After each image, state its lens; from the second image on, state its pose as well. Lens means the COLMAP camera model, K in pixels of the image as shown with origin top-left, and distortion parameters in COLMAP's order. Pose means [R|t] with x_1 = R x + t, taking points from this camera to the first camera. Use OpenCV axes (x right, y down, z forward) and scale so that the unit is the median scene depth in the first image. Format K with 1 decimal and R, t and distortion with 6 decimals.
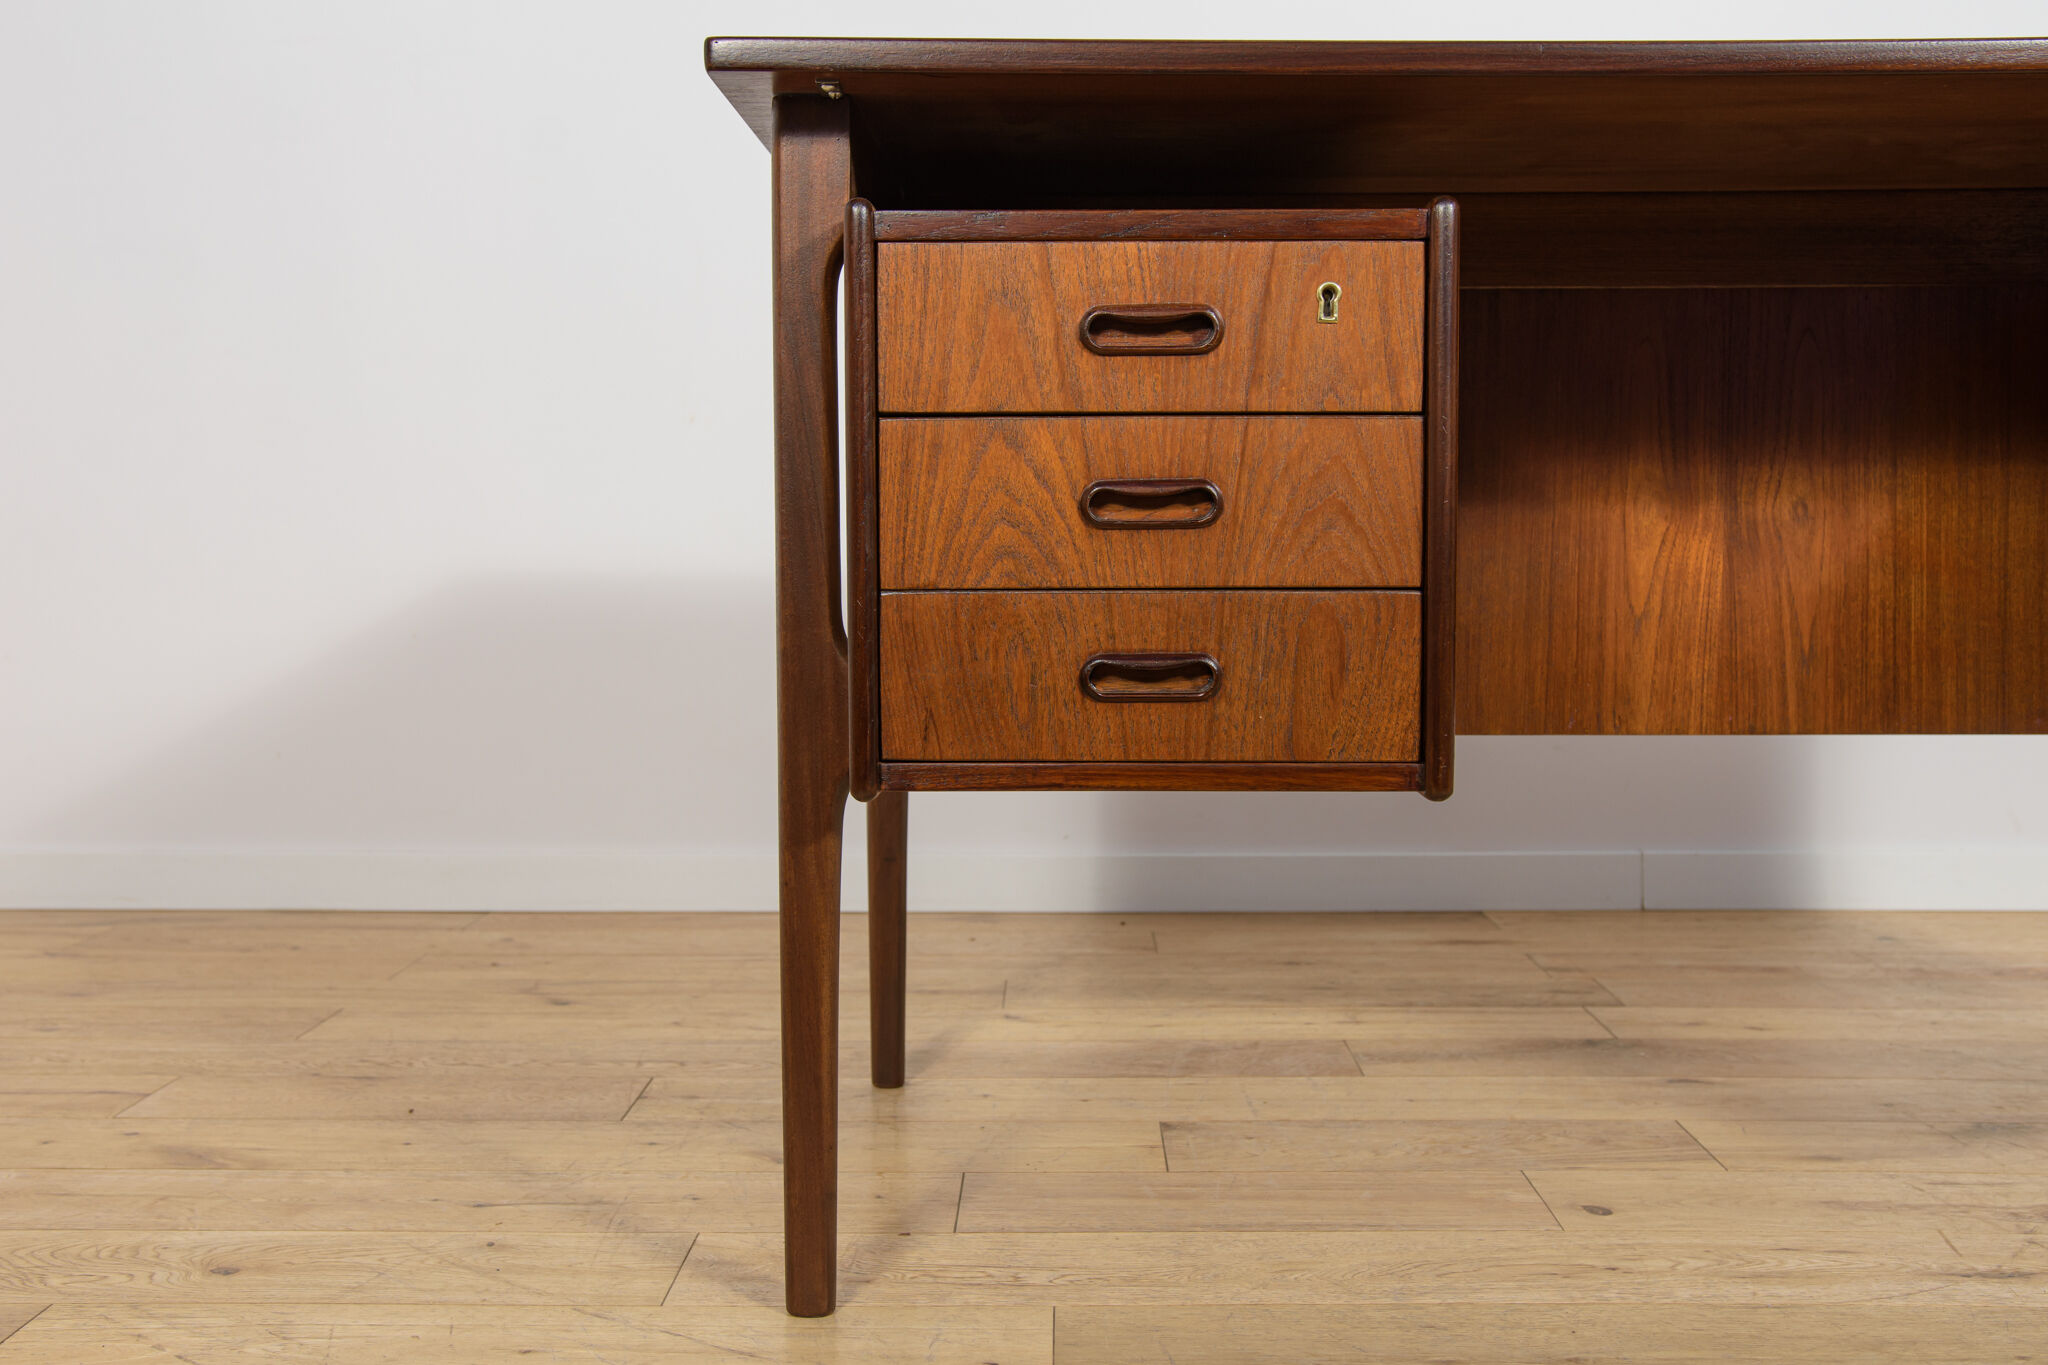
lens RADIAL K [[2092.2, 0, 1035.3], [0, 2092.2, 679.6], [0, 0, 1]] dist [-0.024249, 0.103870]
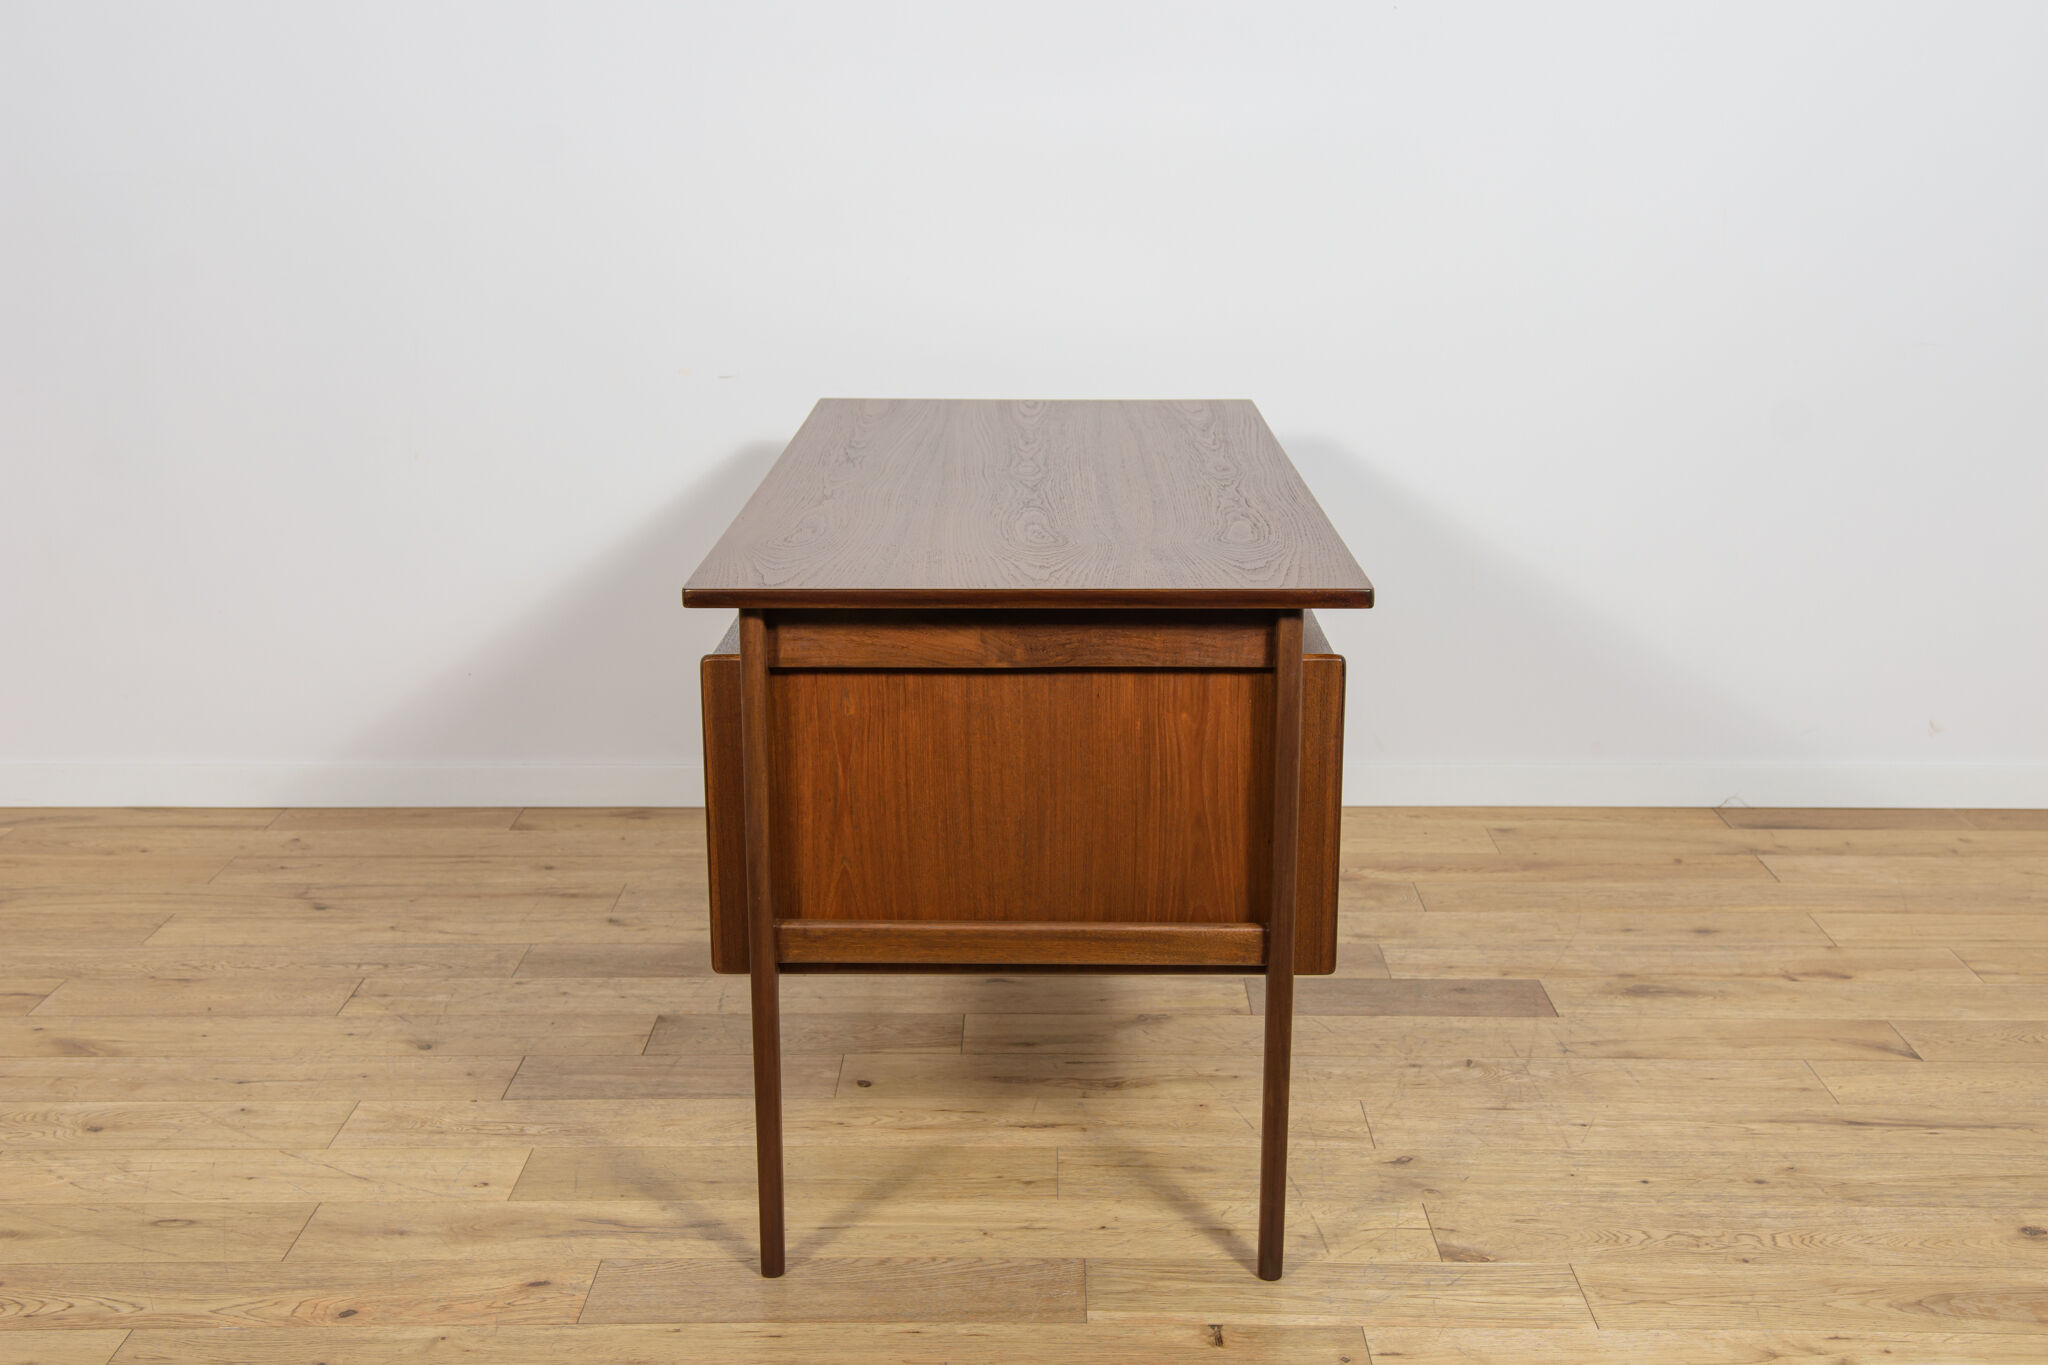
lens RADIAL K [[2263.8, 0, 1022.8], [0, 2263.8, 685.3], [0, 0, 1]] dist [0.004673, 0.143976]
pose [[0.999959, -0.002357, 0.008798, 0.415089], [0.000745, 0.983867, 0.178898, -0.461716], [-0.009078, -0.178884, 0.983828, -0.918217]]
